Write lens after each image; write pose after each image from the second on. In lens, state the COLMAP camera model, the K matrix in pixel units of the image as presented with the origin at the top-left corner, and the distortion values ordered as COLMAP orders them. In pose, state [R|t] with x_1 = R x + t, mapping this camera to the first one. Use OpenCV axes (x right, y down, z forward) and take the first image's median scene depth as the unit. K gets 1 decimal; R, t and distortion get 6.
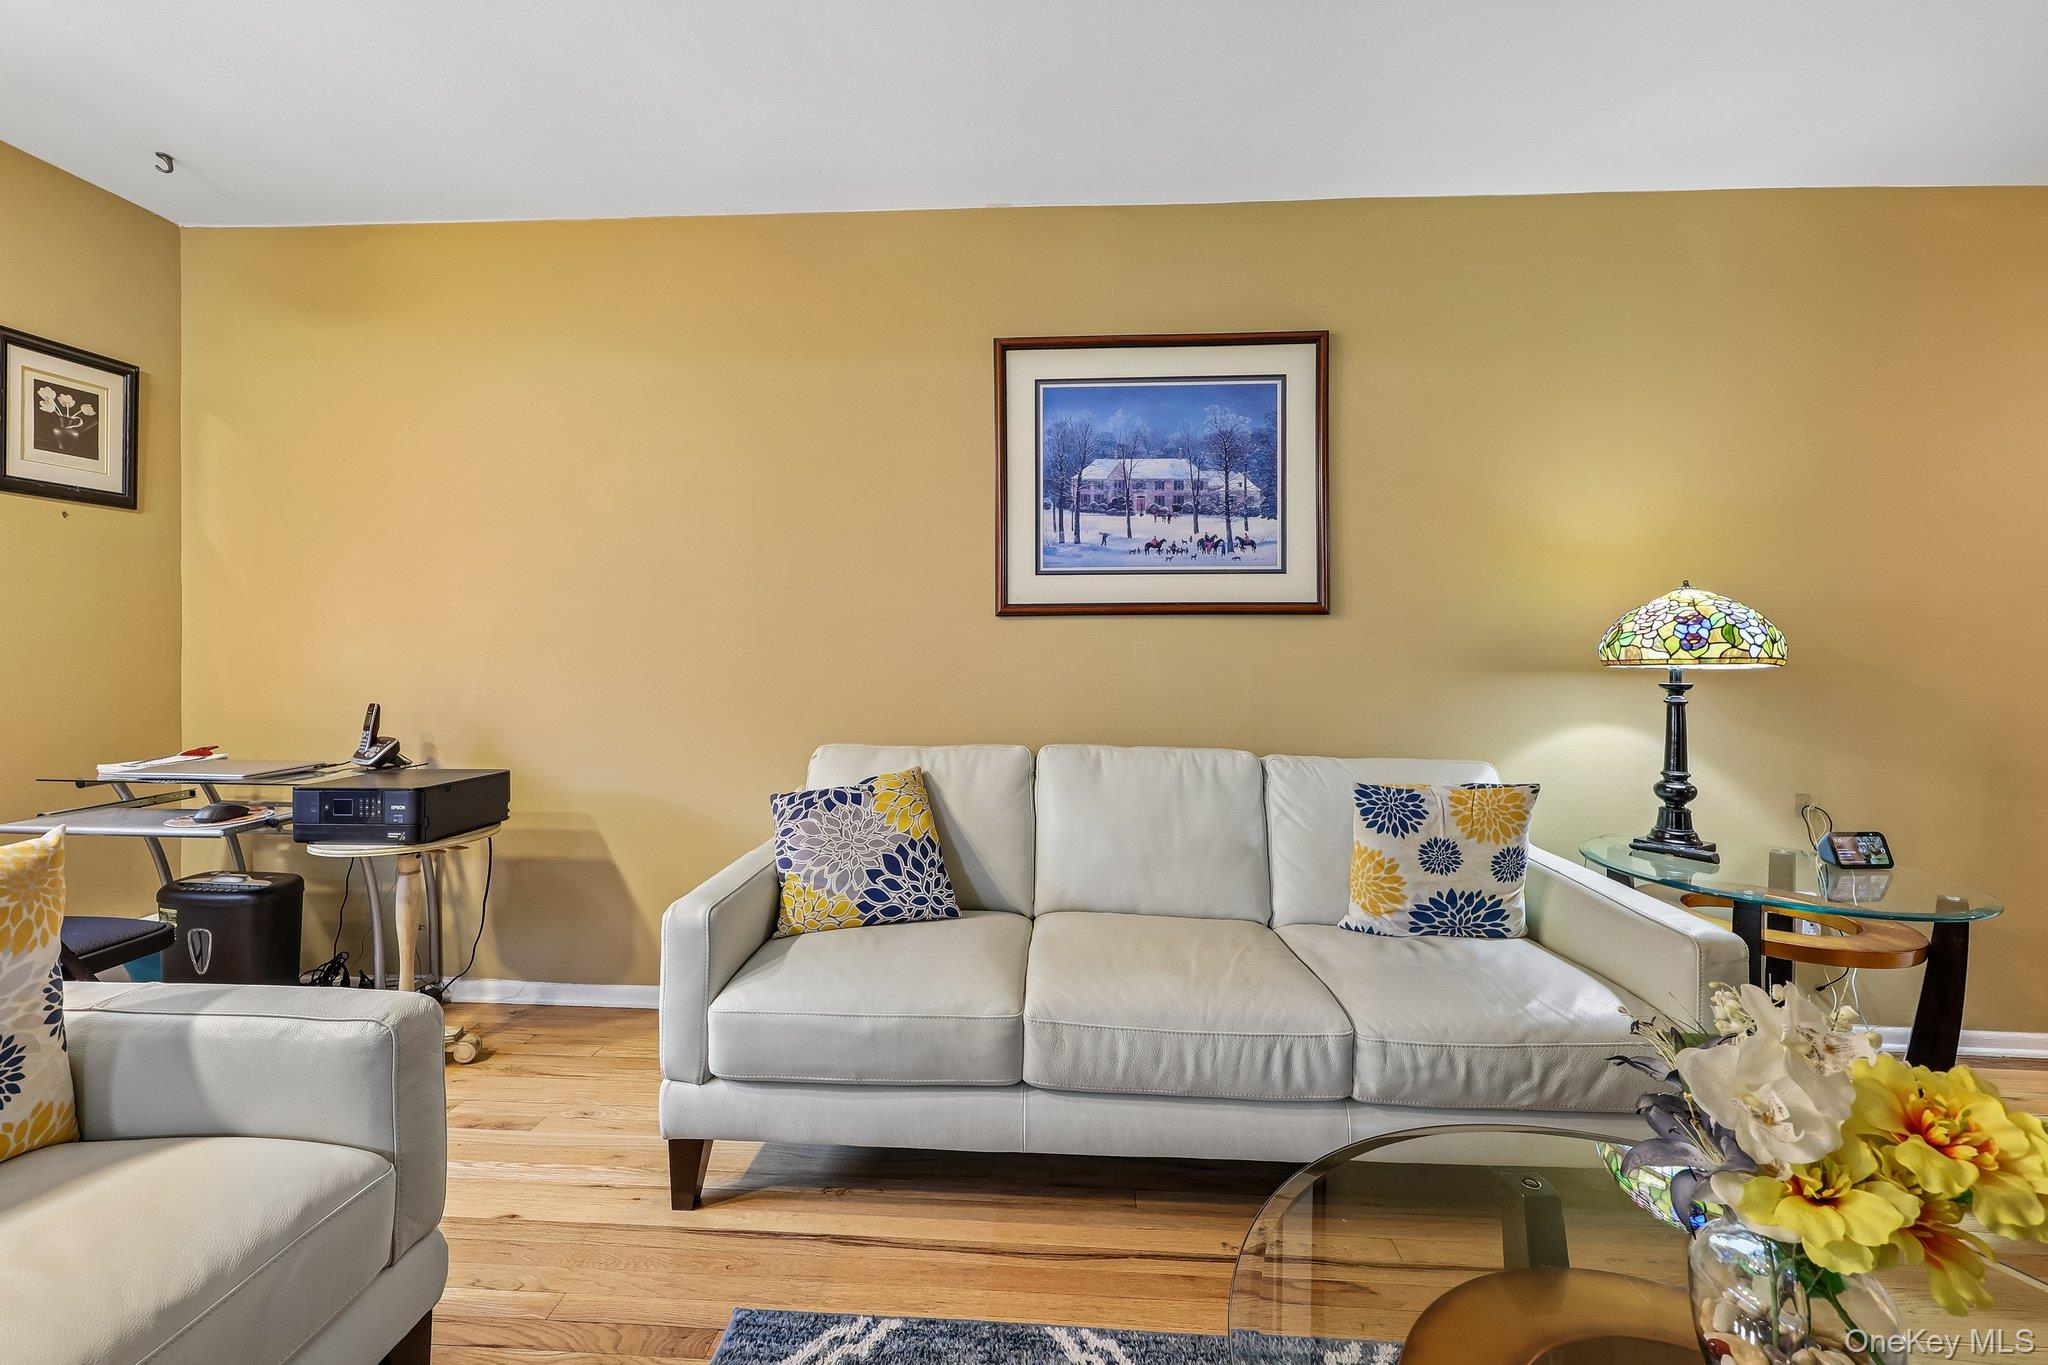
lens RADIAL K [[838.2, 0, 1017.1], [0, 838.2, 654.1], [0, 0, 1]] dist [0.001422, 0.000301]
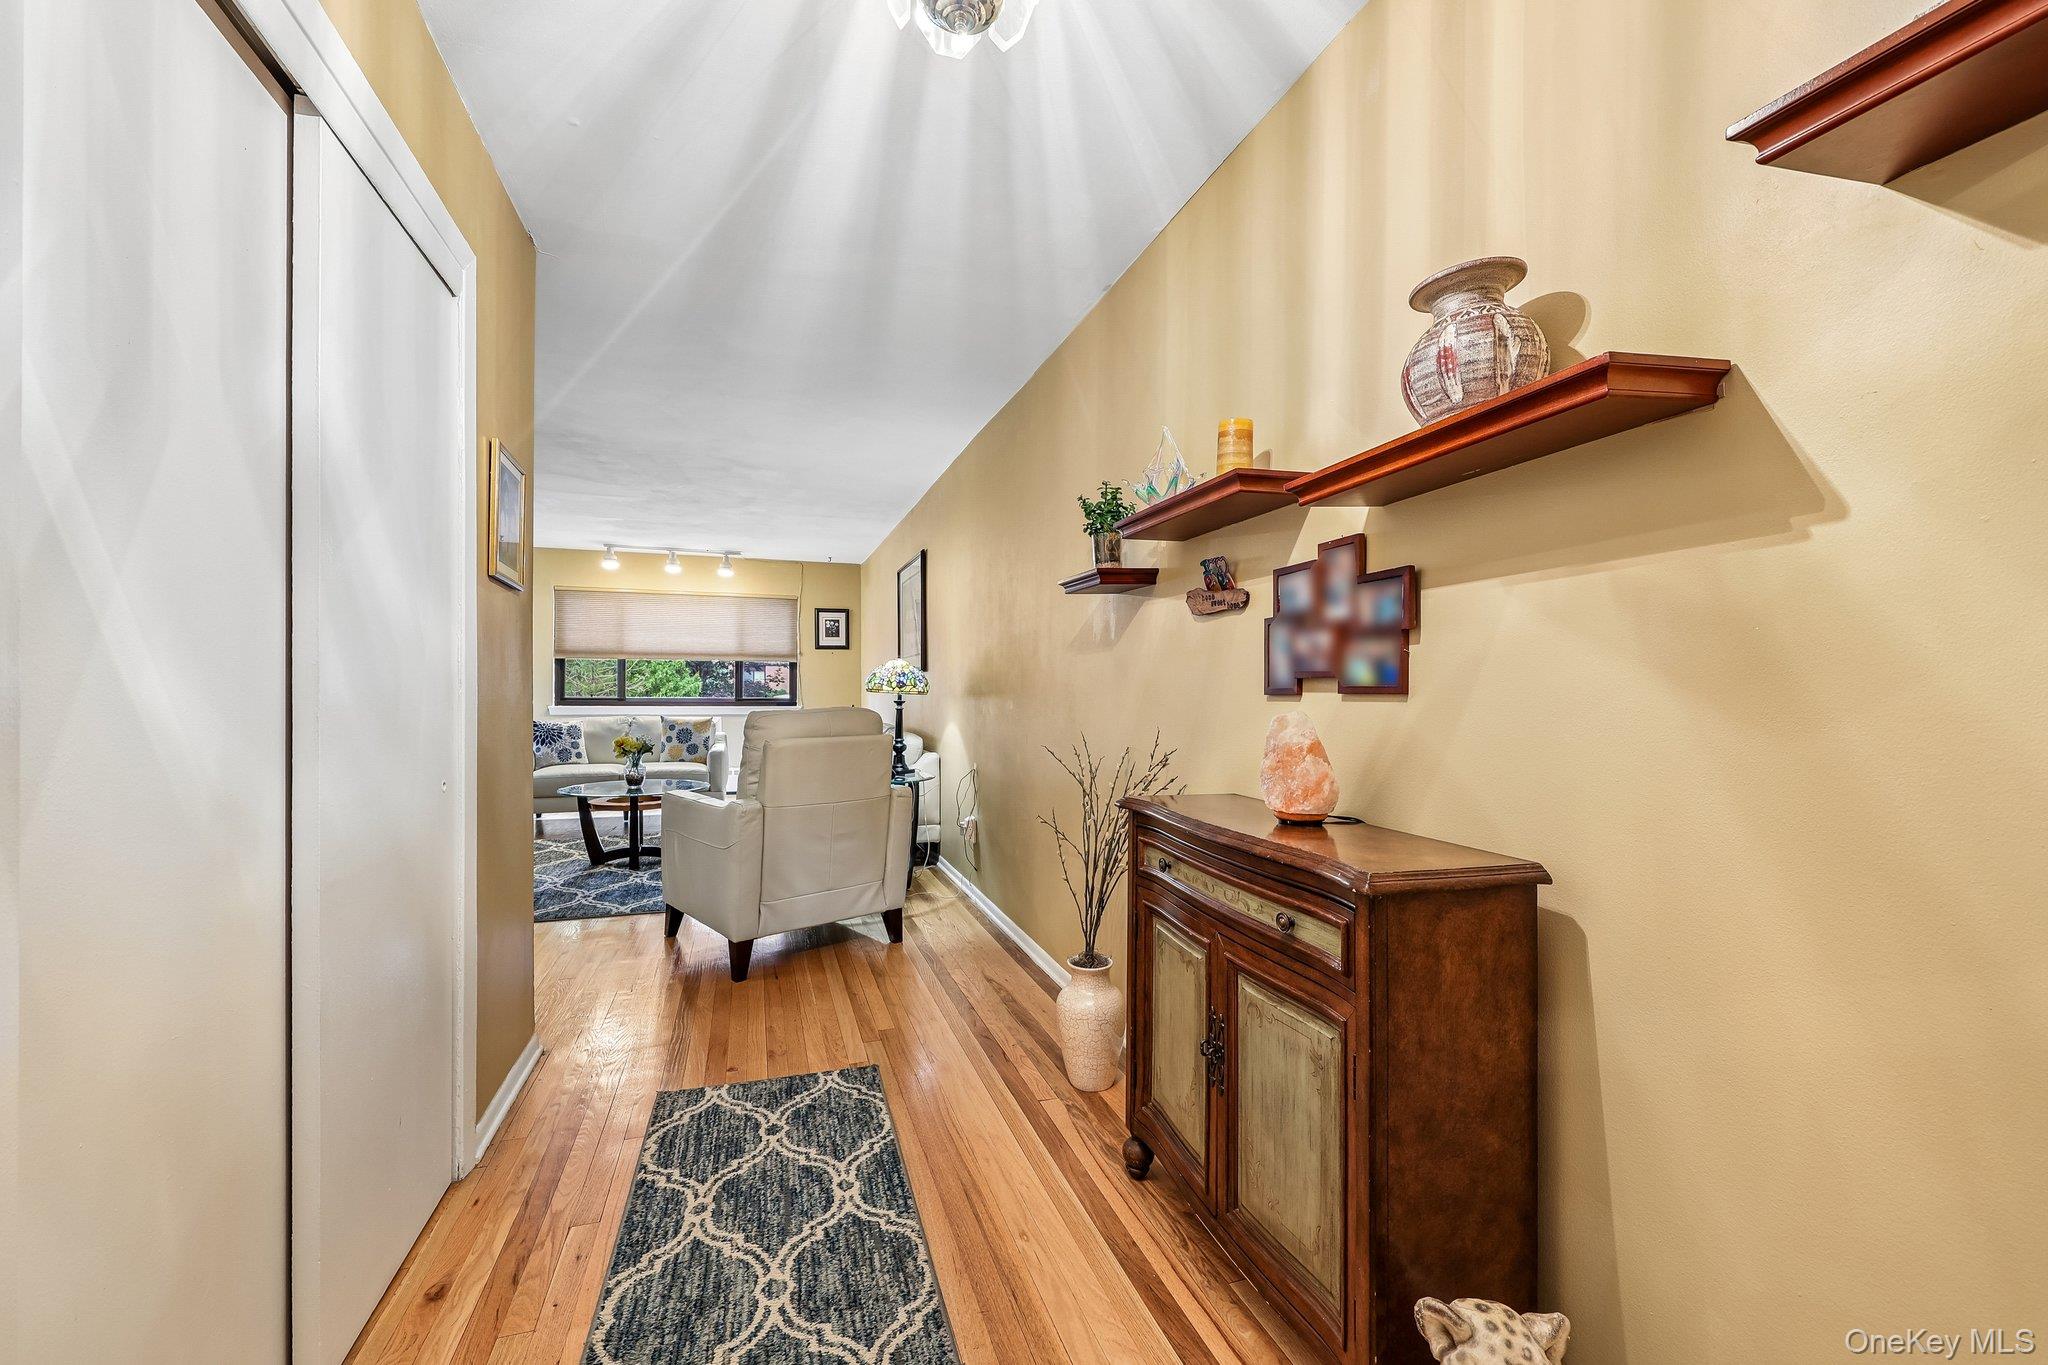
lens RADIAL K [[841.0, 0, 1028.3], [0, 841.0, 691.5], [0, 0, 1]] dist [-0.001168, 0.000004]
pose [[0.369980, -0.002163, -0.929037, 3.021935], [-0.004355, 0.999982, -0.004062, 0.018768], [0.929030, 0.005549, 0.369964, 0.474162]]
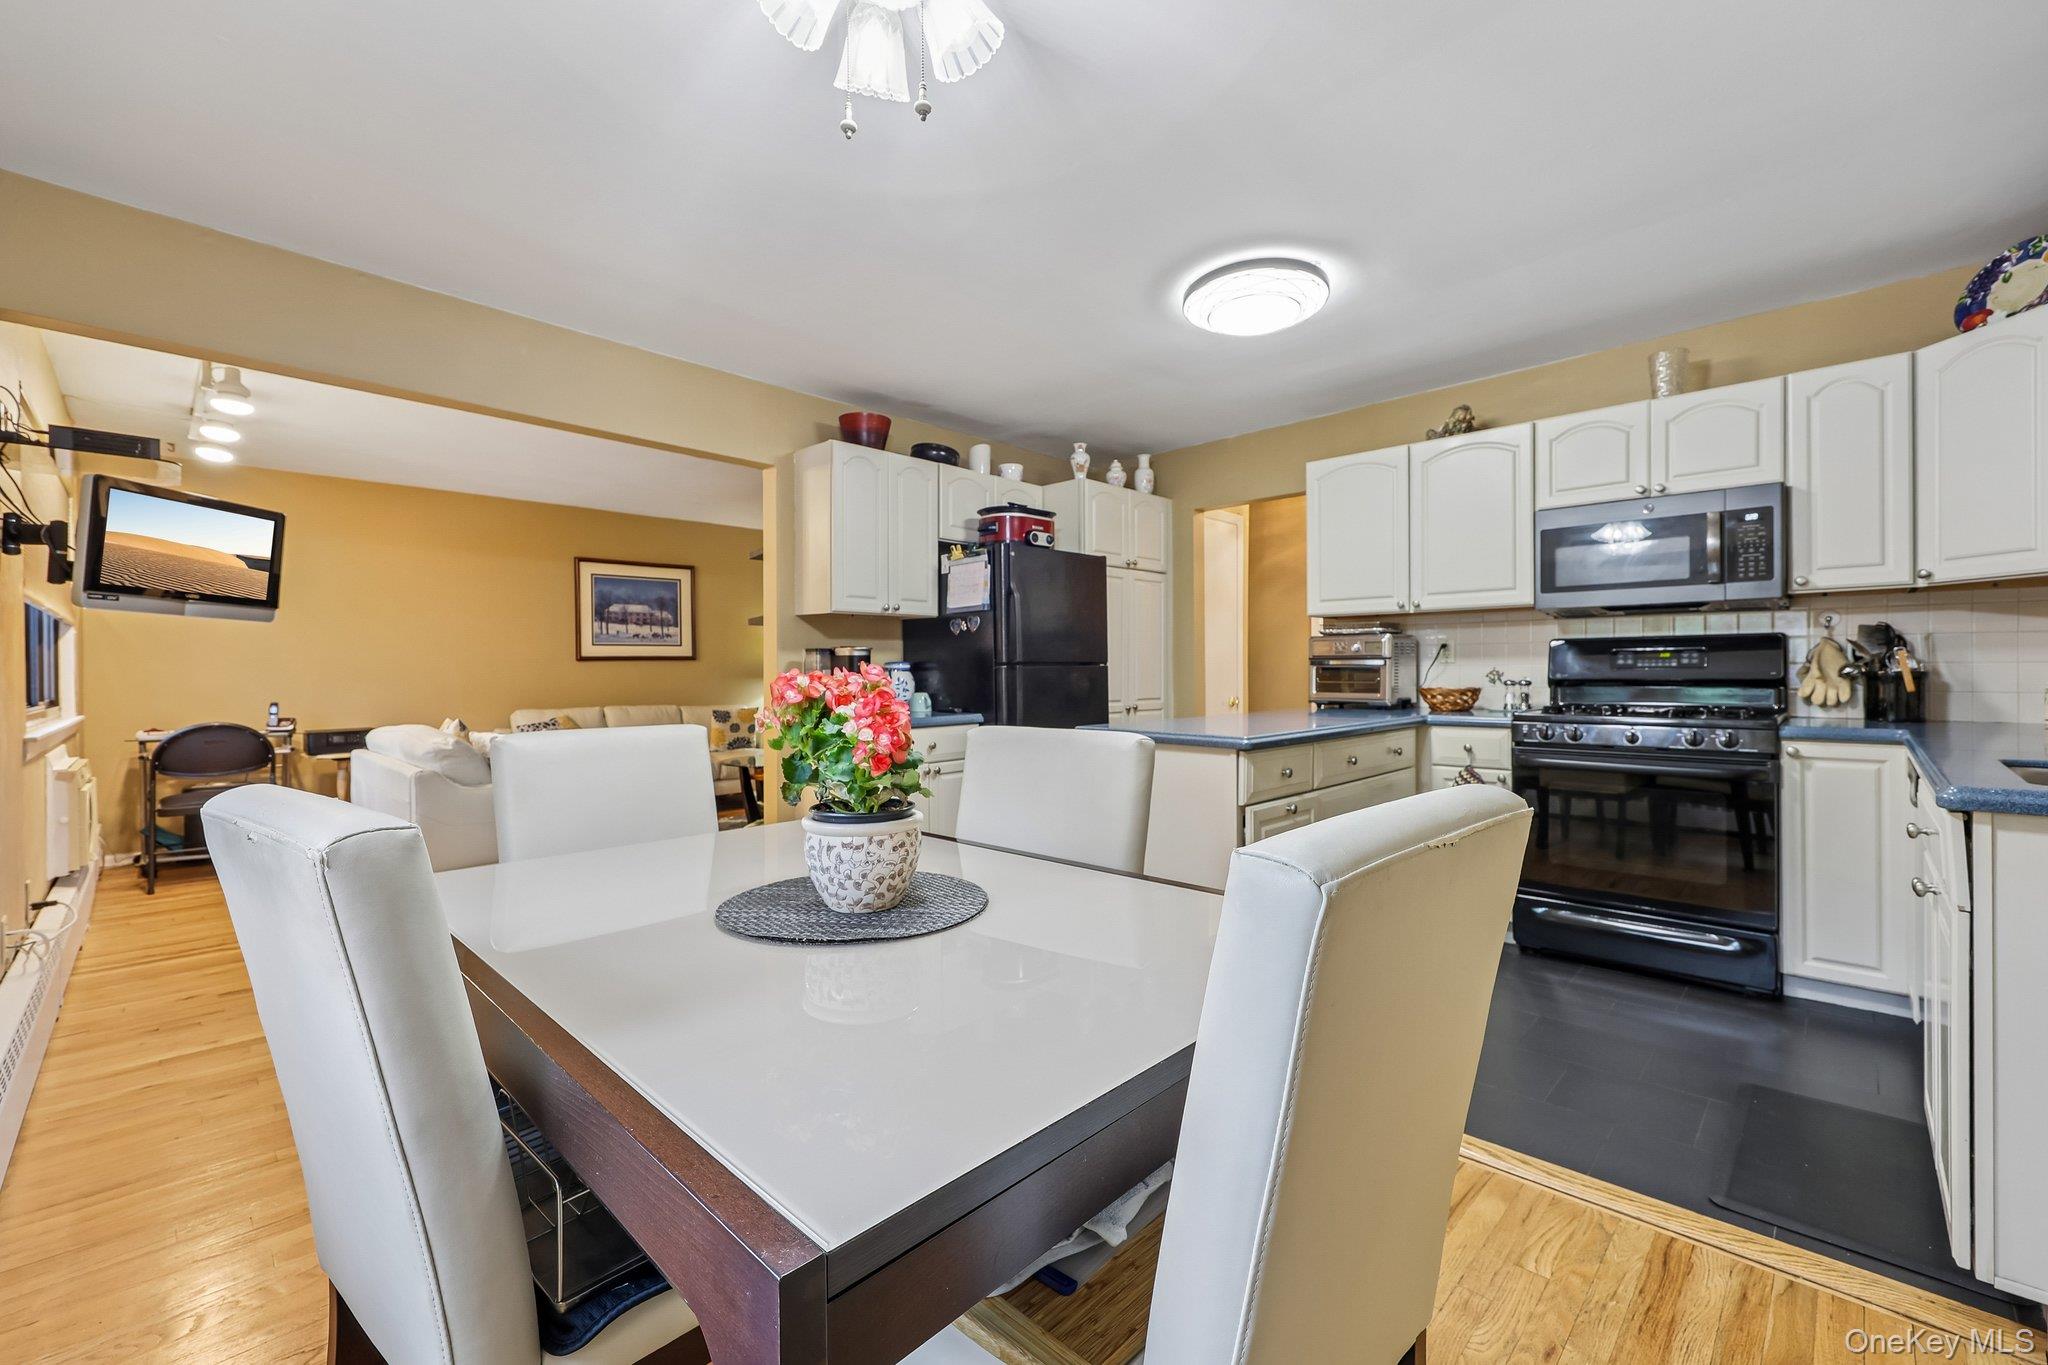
lens RADIAL K [[841.5, 0, 1021.8], [0, 841.5, 674.4], [0, 0, 1]] dist [-0.000282, 0.000267]
pose [[0.653417, -0.014818, 0.756853, -1.325949], [0.014742, 0.999868, 0.006848, 0.000512], [-0.756855, 0.006684, 0.653549, -2.142660]]
